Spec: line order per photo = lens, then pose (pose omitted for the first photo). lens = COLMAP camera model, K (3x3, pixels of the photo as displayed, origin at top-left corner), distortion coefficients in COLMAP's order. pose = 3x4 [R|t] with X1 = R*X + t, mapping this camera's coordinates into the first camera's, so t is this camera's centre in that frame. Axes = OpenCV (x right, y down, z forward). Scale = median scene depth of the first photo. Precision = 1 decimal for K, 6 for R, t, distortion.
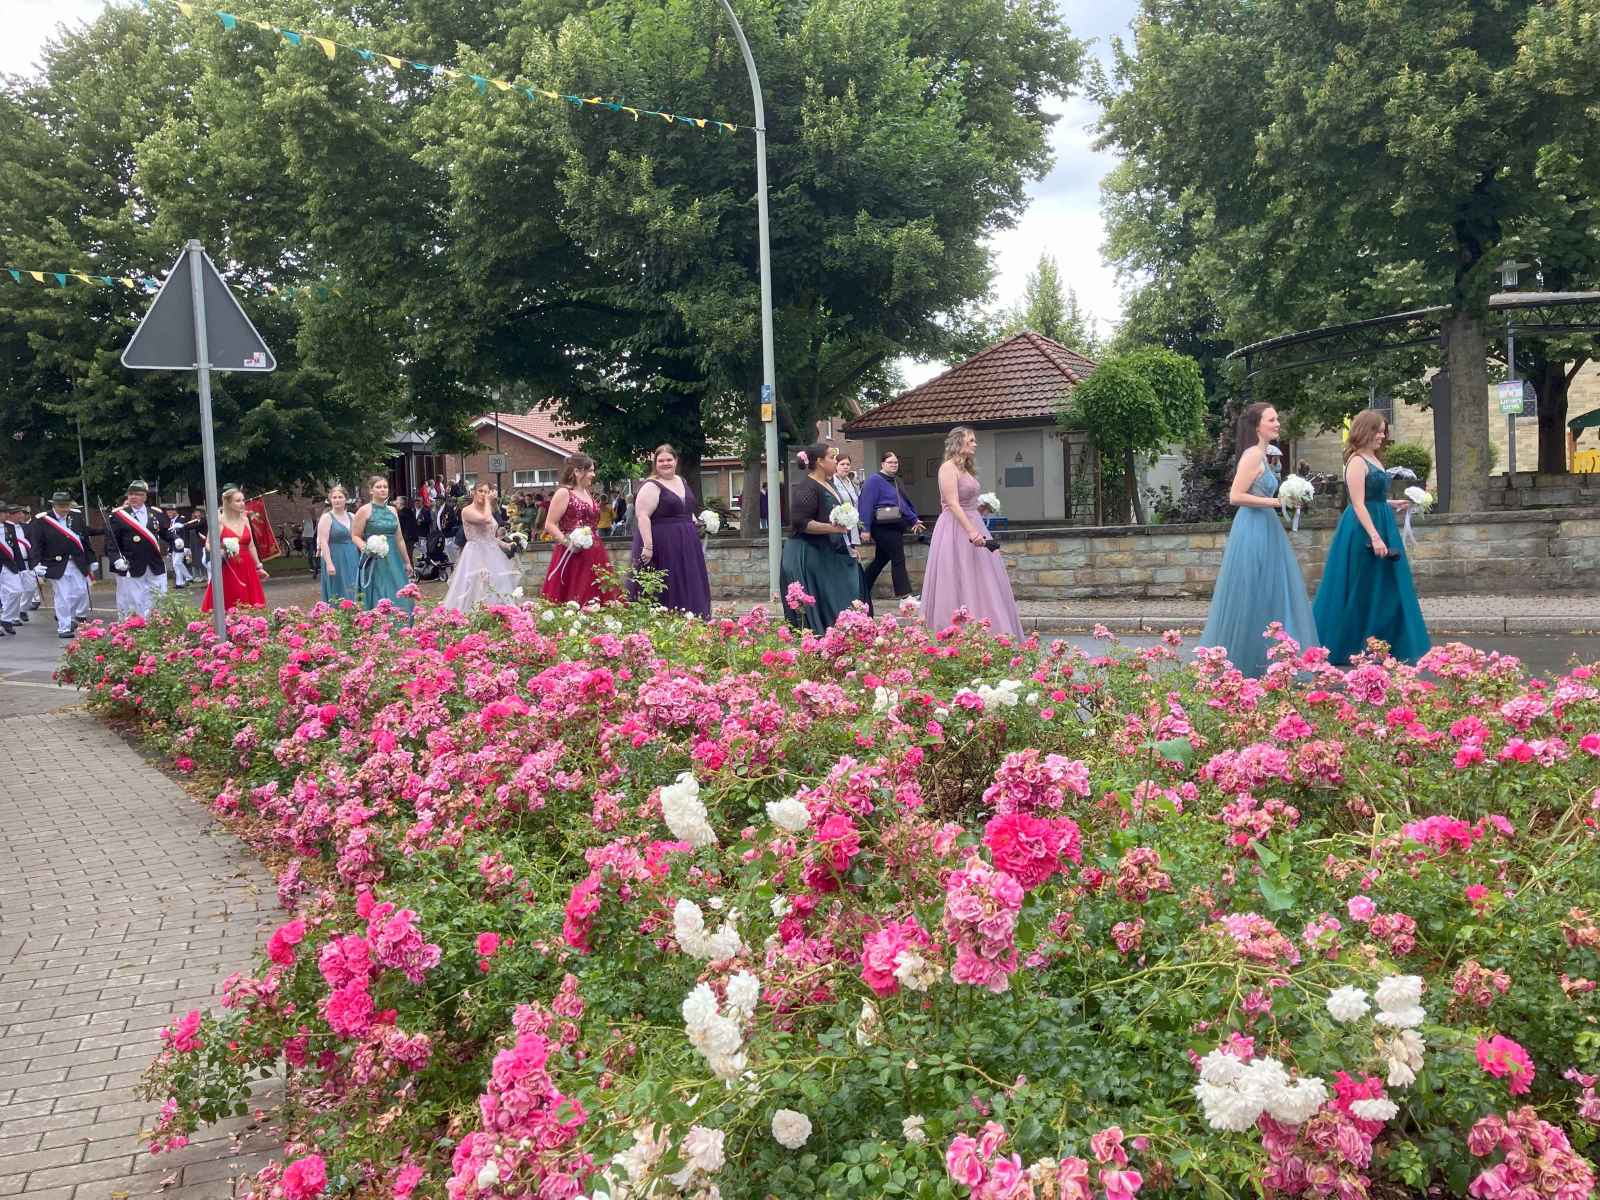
lens RADIAL K [[1292.5, 0, 811.1], [0, 1292.5, 600.8], [0, 0, 1]] dist [0.017953, -0.015798]
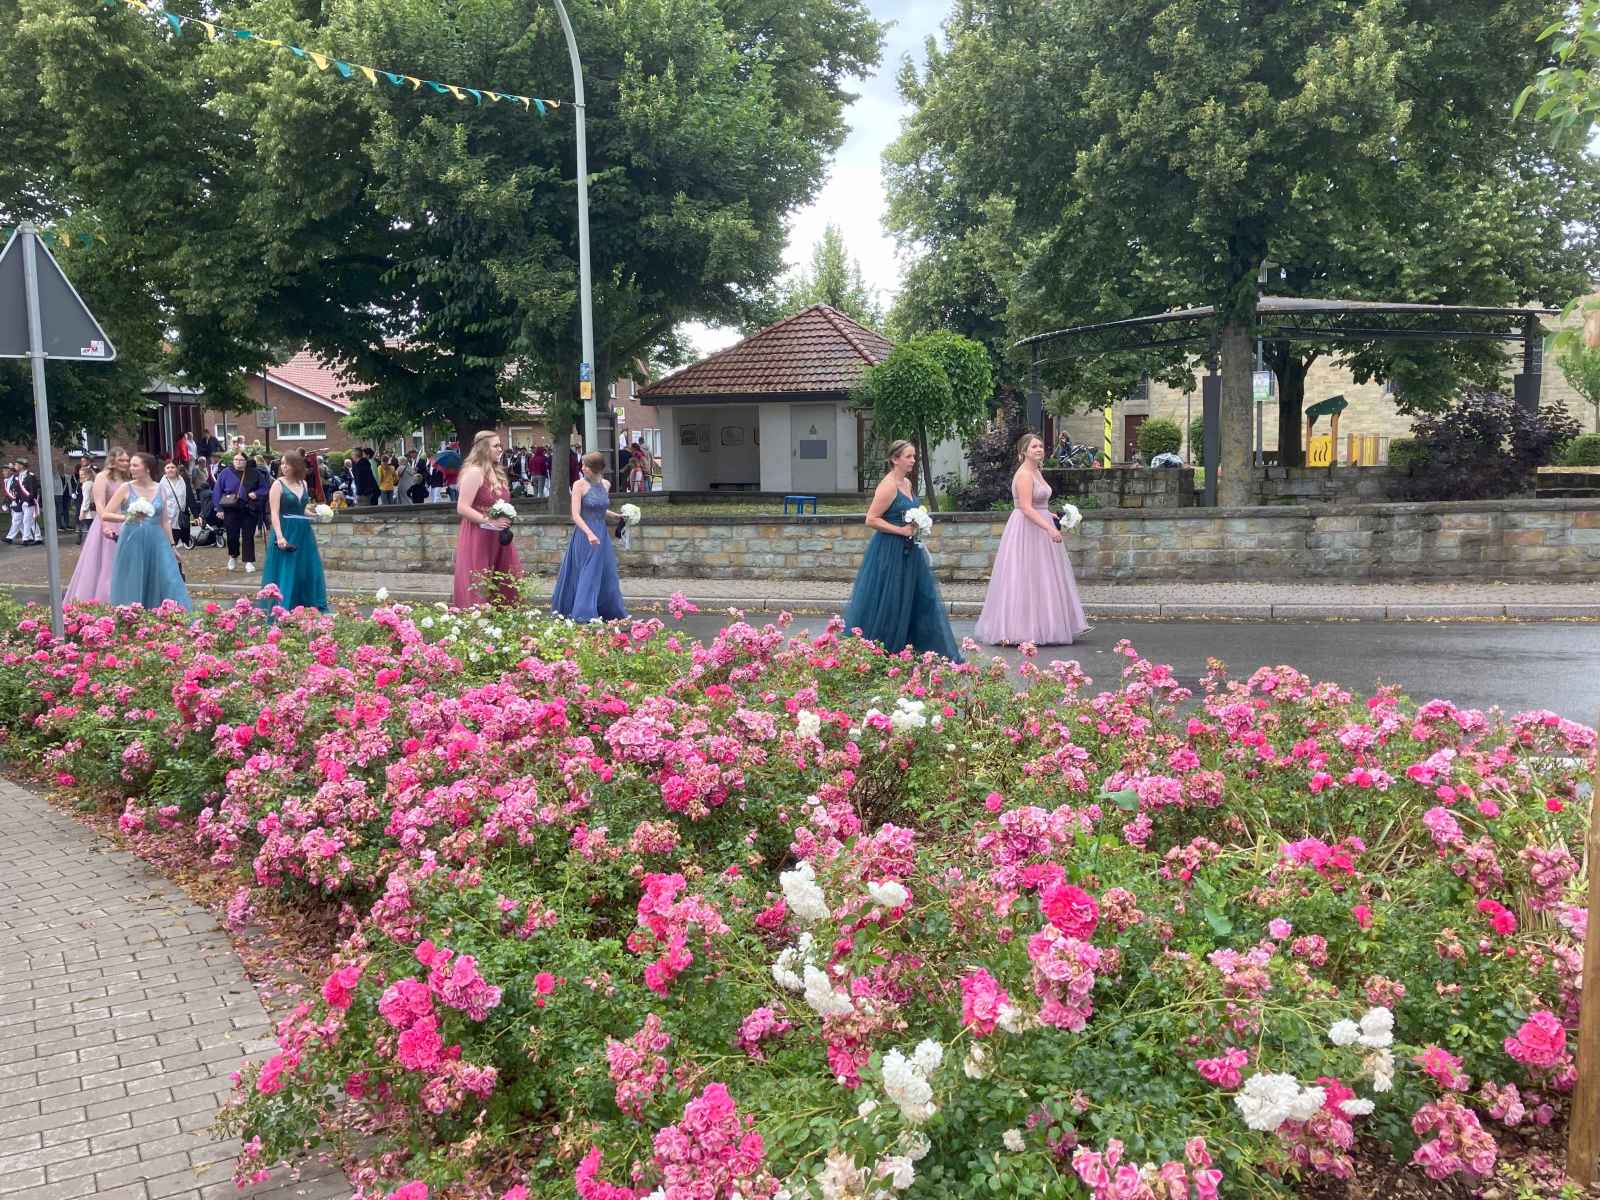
lens RADIAL K [[1292.5, 0, 800.7], [0, 1292.5, 611.8], [0, 0, 1]] dist [0.017953, -0.015798]
pose [[0.985765, 0.001038, 0.168128, -0.106397], [-0.008266, 0.999071, 0.042296, -0.051900], [-0.167928, -0.043084, 0.984857, -0.064092]]
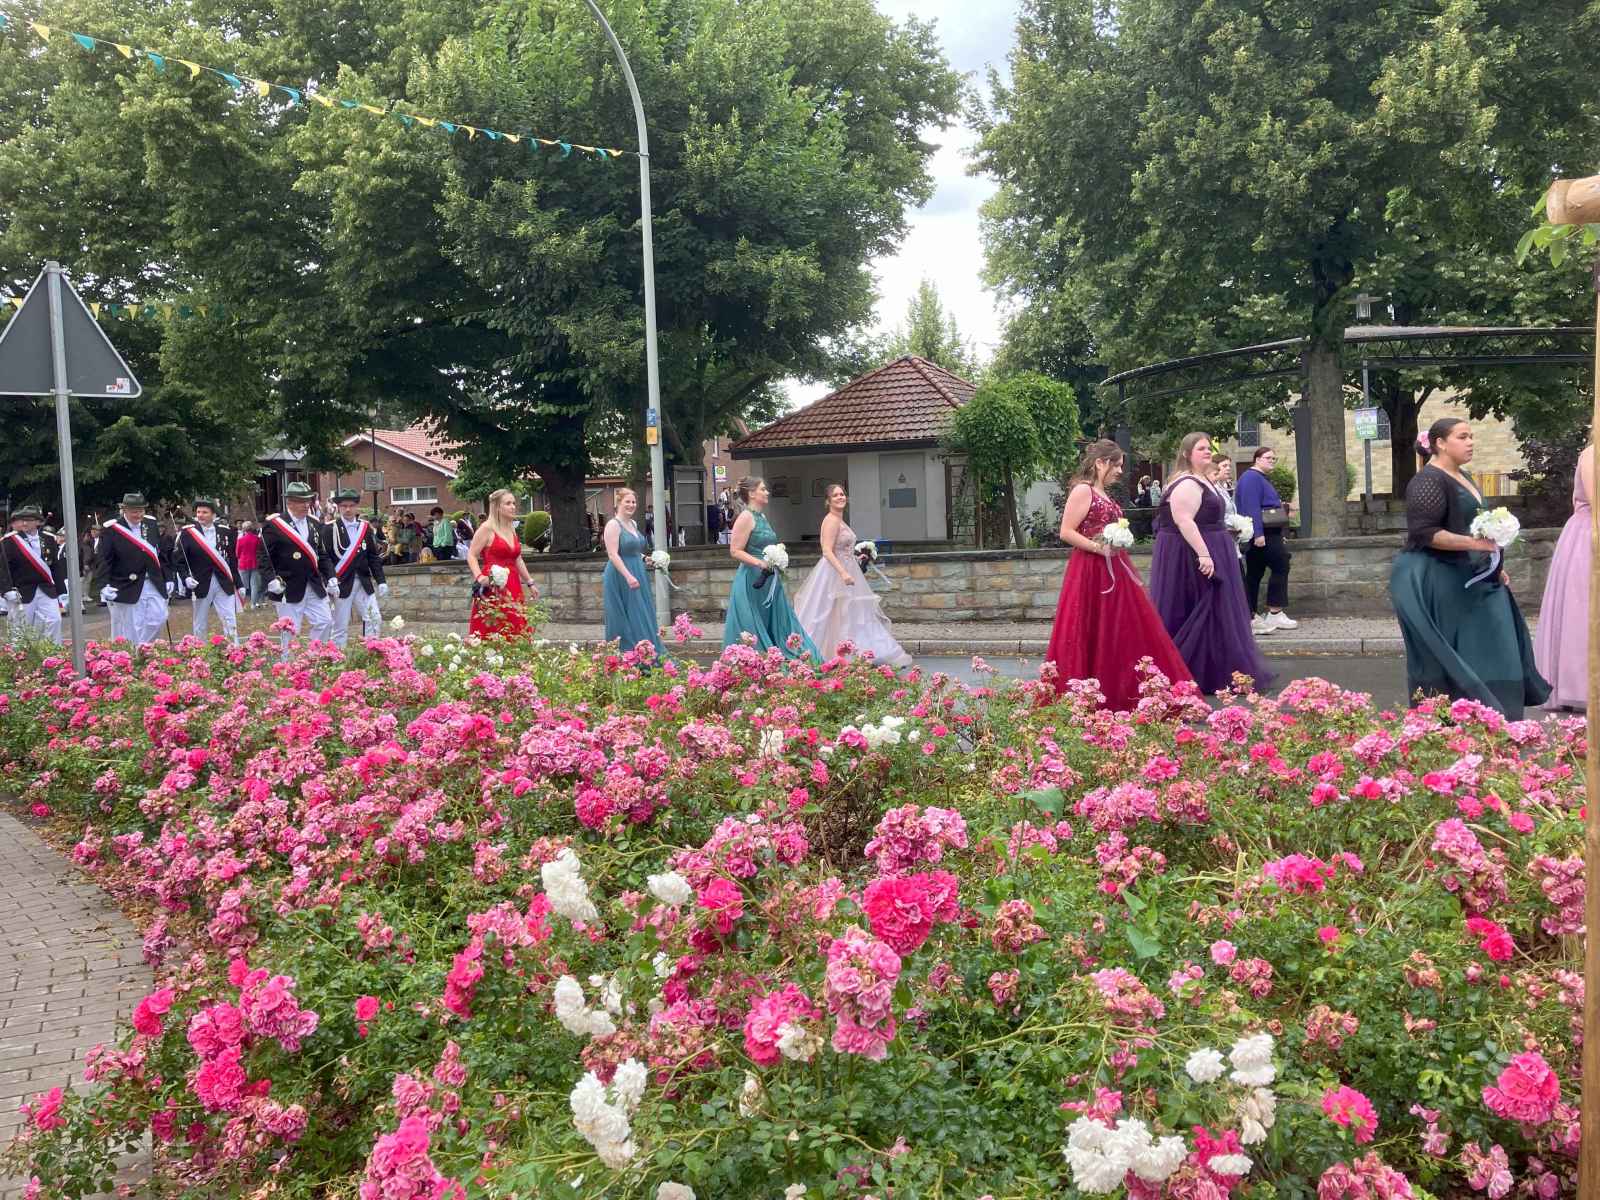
lens RADIAL K [[1292.5, 0, 806.3], [0, 1292.5, 594.9], [0, 0, 1]] dist [0.017953, -0.015798]
pose [[0.996436, -0.003671, 0.084270, 0.000930], [0.005125, 0.999842, -0.017048, -0.015359], [-0.084194, 0.017419, 0.996297, -0.008194]]
